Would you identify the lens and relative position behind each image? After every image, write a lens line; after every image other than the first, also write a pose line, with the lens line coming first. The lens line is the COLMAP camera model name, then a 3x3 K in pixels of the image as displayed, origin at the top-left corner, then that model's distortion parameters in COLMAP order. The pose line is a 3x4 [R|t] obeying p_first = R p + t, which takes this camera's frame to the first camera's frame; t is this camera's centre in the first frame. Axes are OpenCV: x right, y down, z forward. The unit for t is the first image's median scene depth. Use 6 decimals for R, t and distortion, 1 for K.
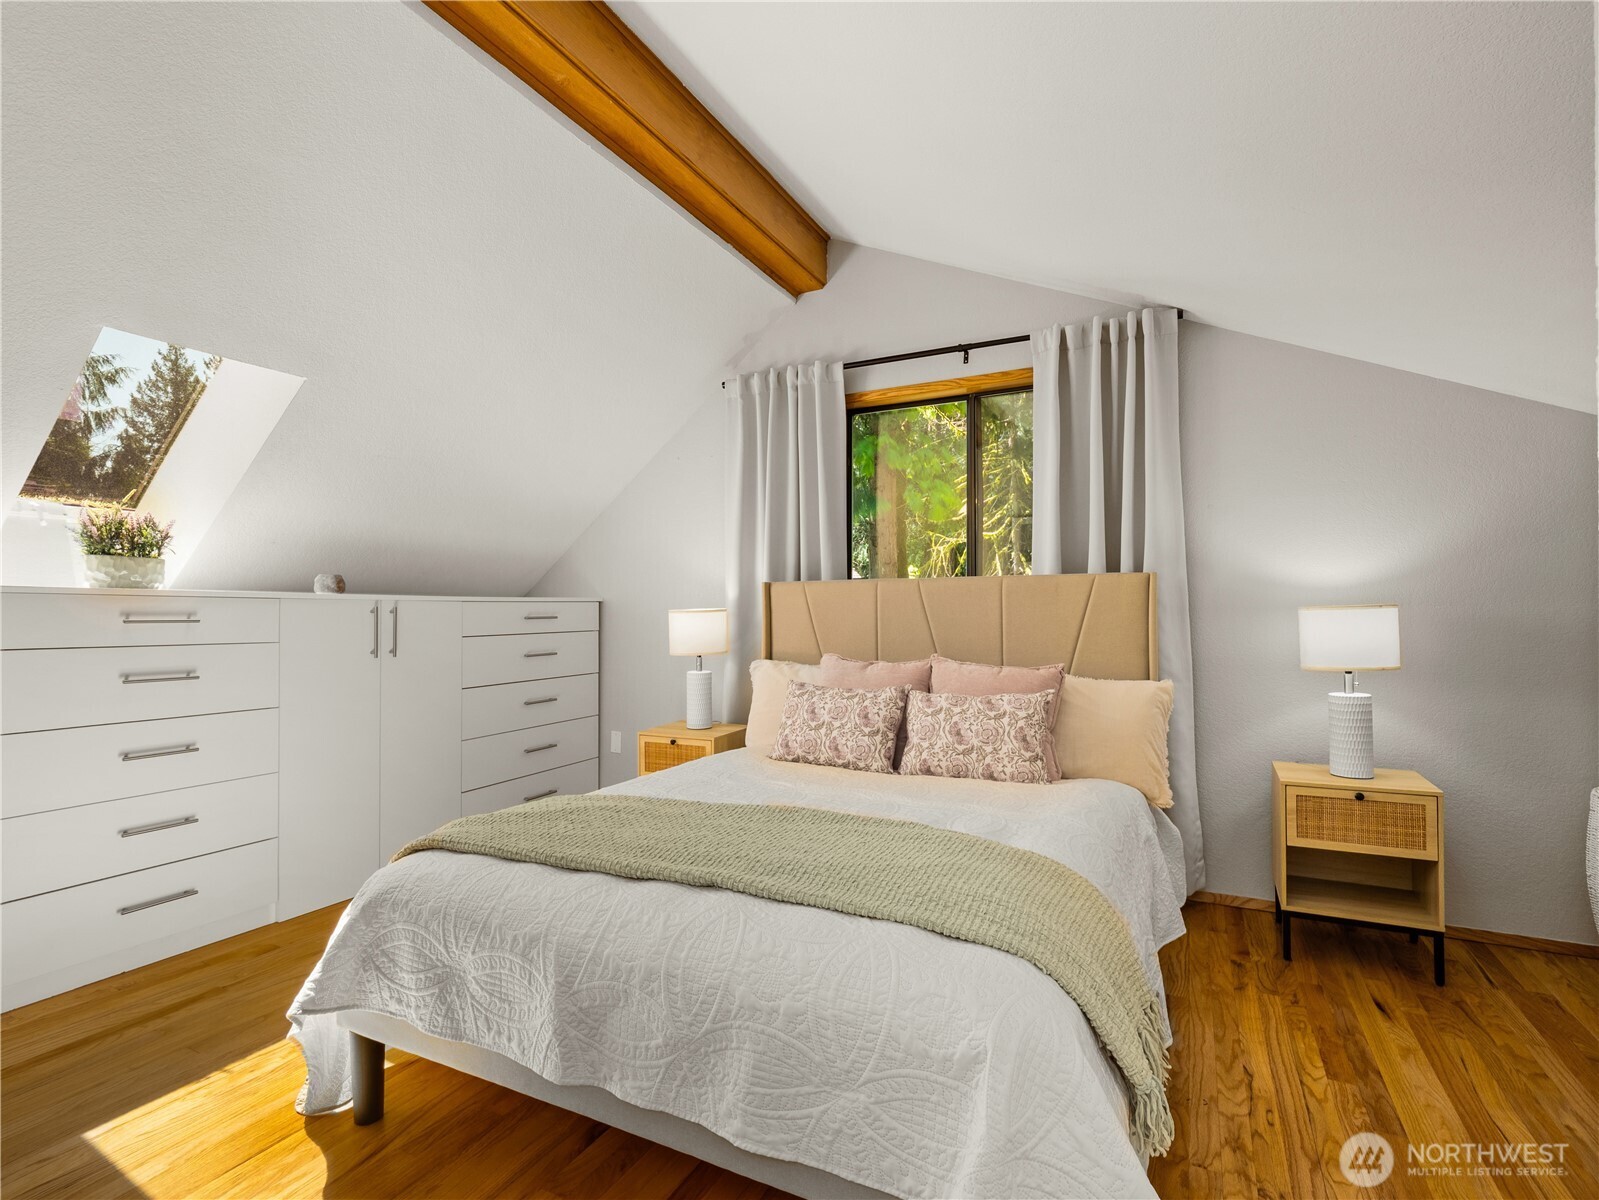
lens RADIAL K [[786.8, 0, 791.5], [0, 786.8, 621.1], [0, 0, 1]] dist [0.000281, -0.001694]
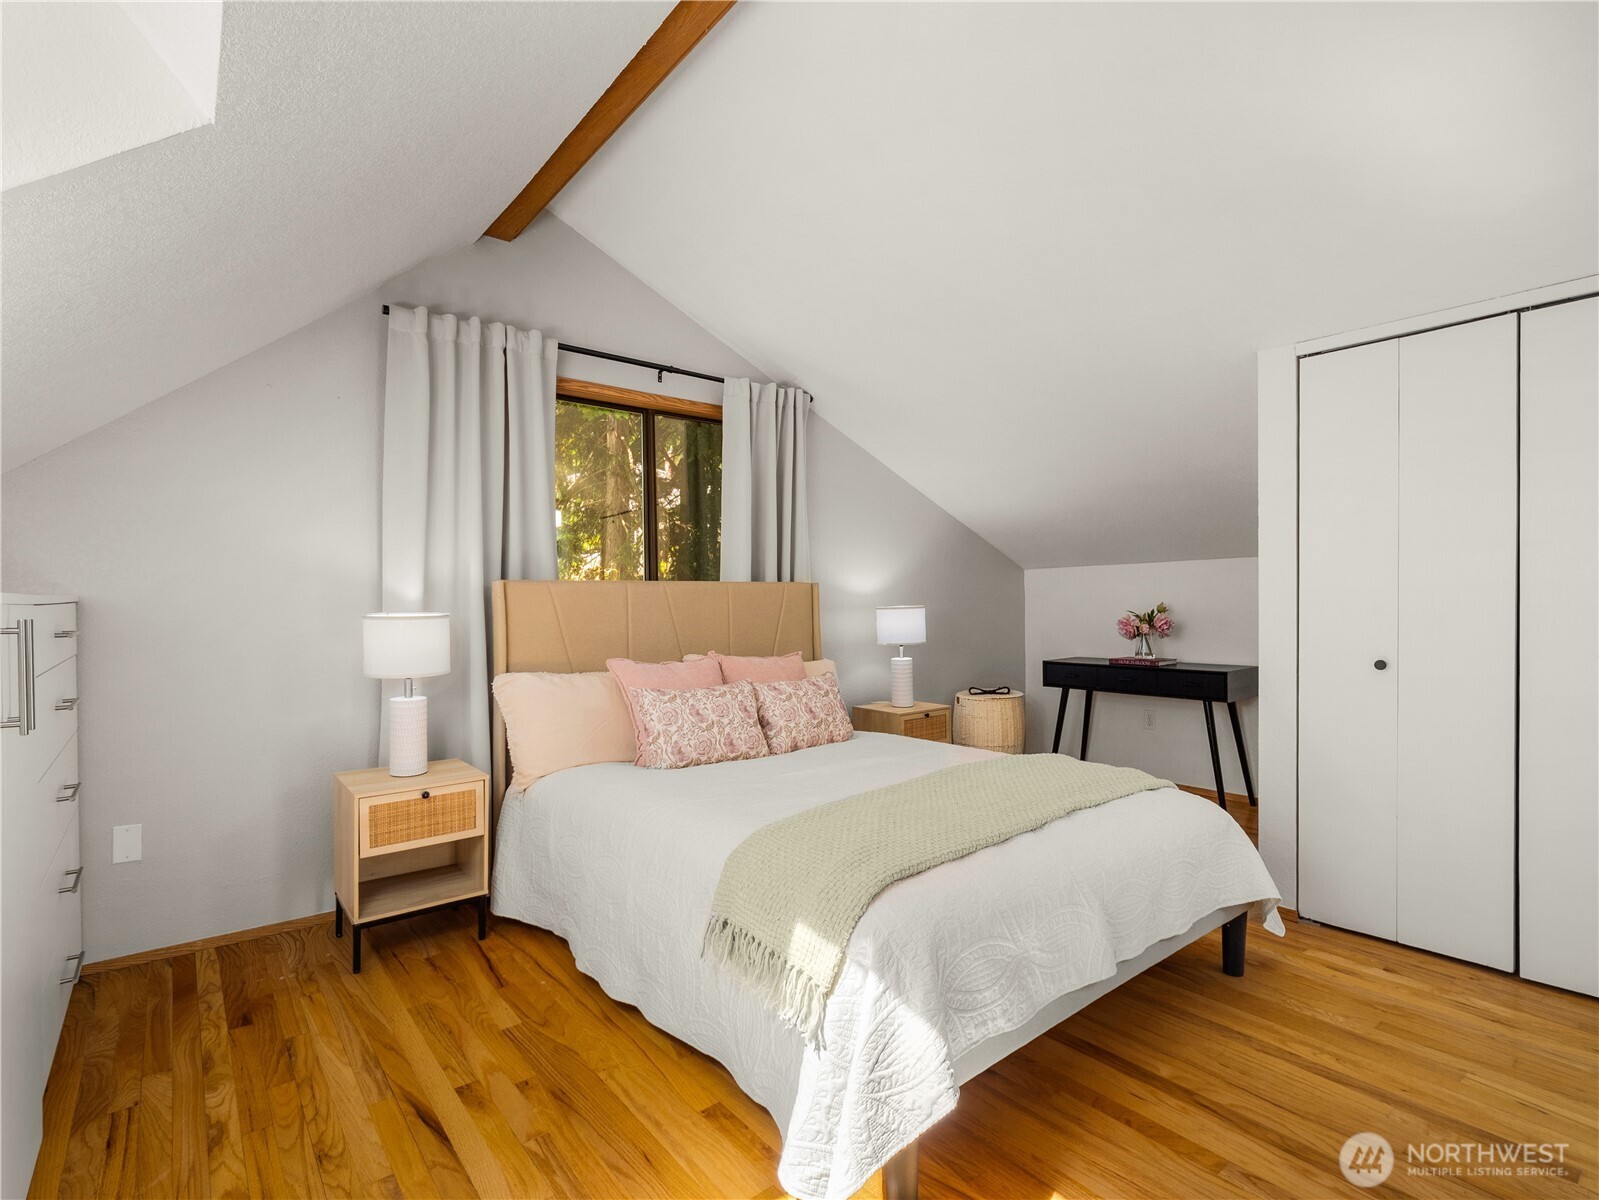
lens RADIAL K [[809.3, 0, 799.5], [0, 809.3, 600.0], [0, 0, 1]] dist [-0.001121, -0.047454]
pose [[0.385693, 0.019142, 0.922429, -0.767753], [0.028572, 0.999057, -0.032679, 0.011471], [-0.922185, 0.038959, 0.384783, 0.439242]]
